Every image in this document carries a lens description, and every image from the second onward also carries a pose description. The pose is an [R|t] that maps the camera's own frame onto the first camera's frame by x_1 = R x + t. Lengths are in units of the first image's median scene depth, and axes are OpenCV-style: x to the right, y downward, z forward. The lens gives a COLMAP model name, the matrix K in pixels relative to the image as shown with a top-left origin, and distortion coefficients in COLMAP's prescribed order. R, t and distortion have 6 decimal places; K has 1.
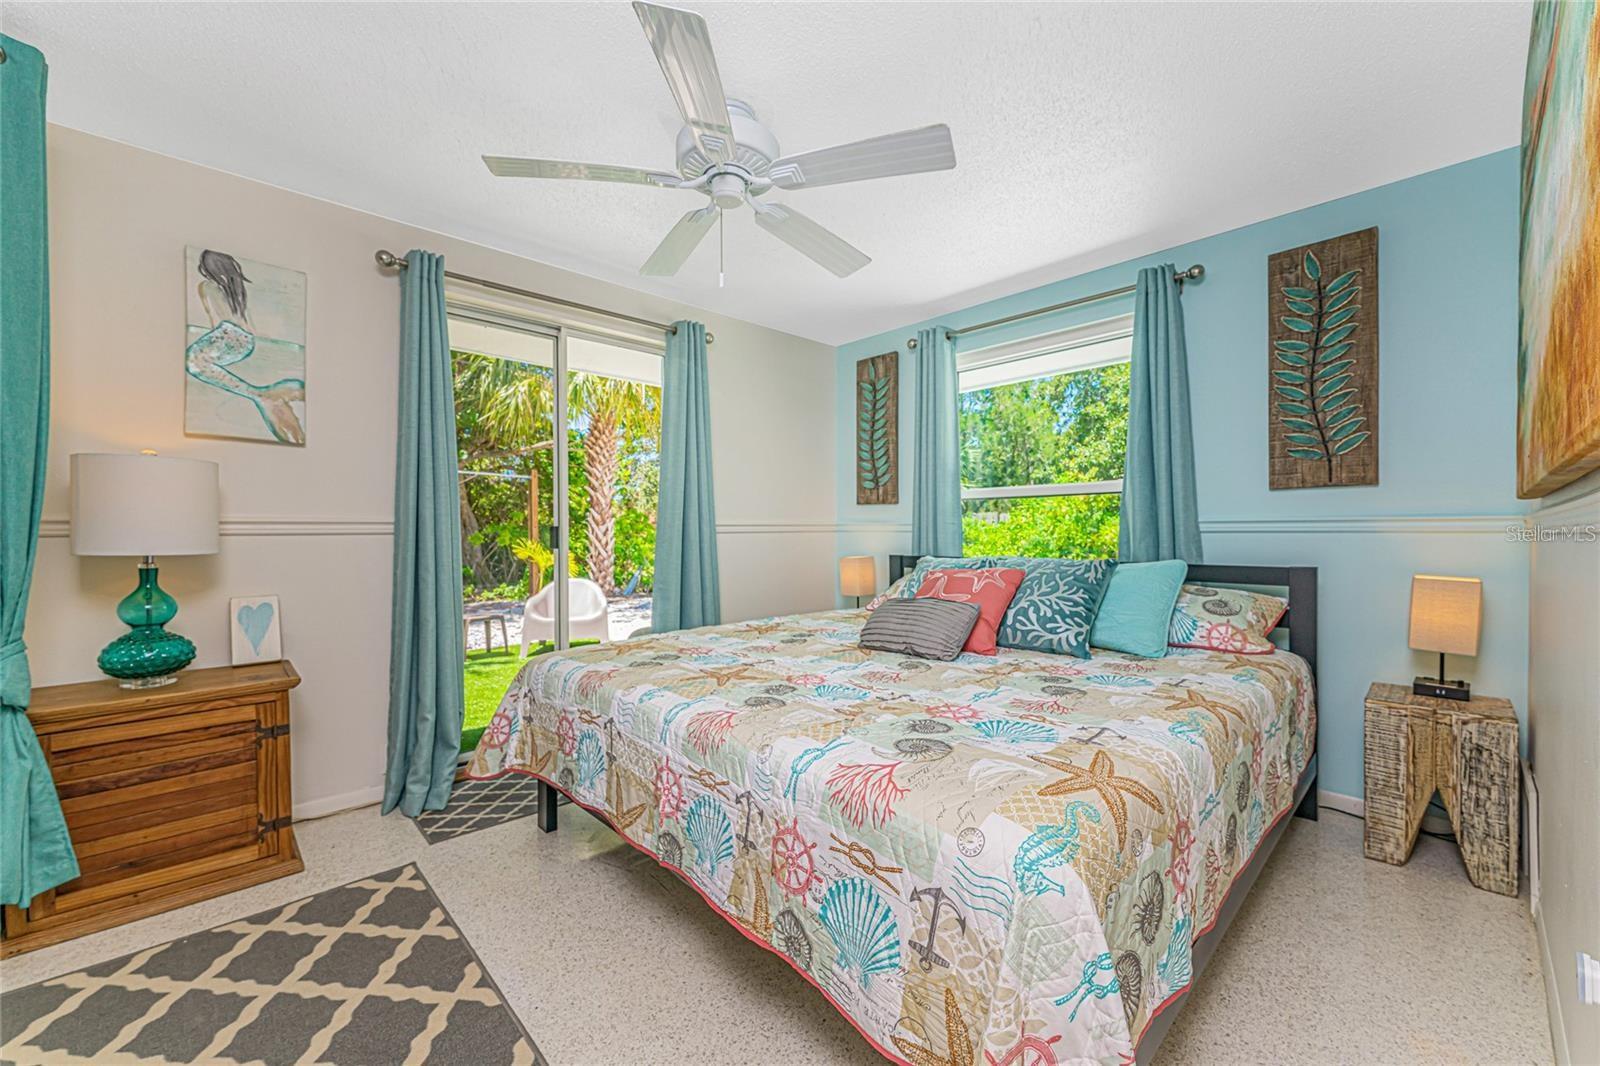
lens RADIAL K [[629.8, 0, 800.0], [0, 629.8, 533.0], [0, 0, 1]] dist [-0.001115, -0.000262]
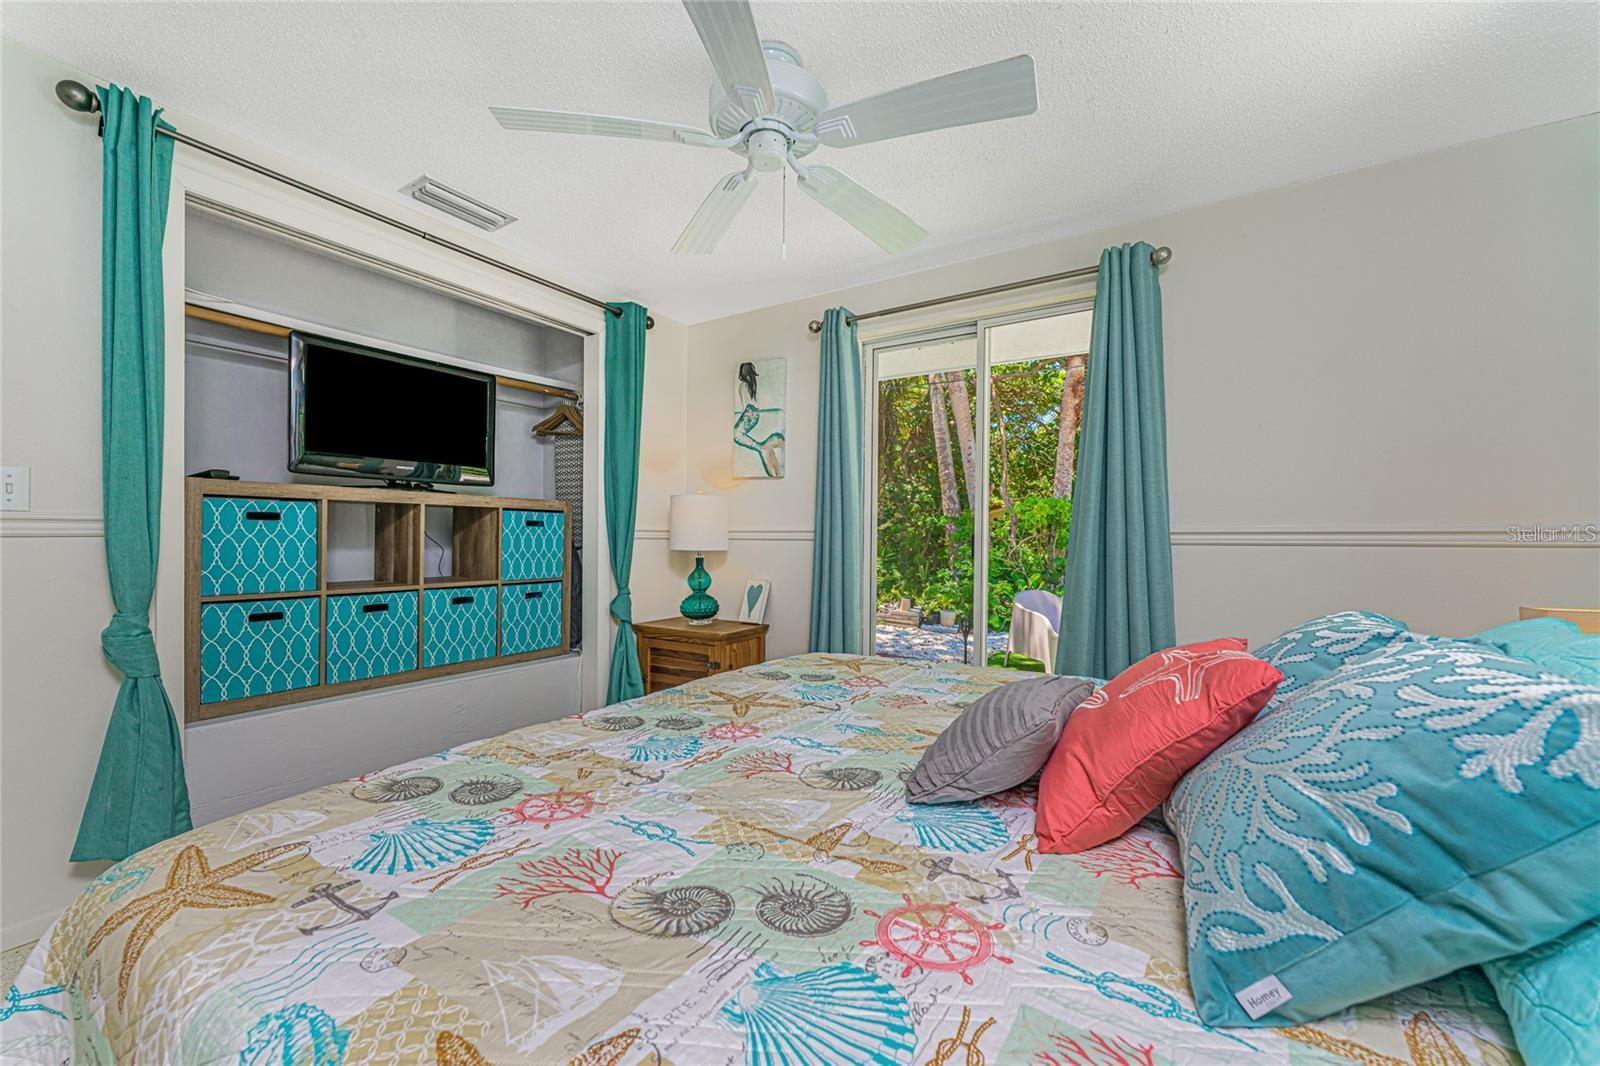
lens RADIAL K [[629.8, 0, 800.0], [0, 629.8, 533.0], [0, 0, 1]] dist [-0.001115, -0.000262]
pose [[0.246249, 0.000214, -0.969207, 0.731958], [-0.009676, 0.999951, -0.002237, -0.011590], [0.969158, 0.009929, 0.246239, 0.818311]]
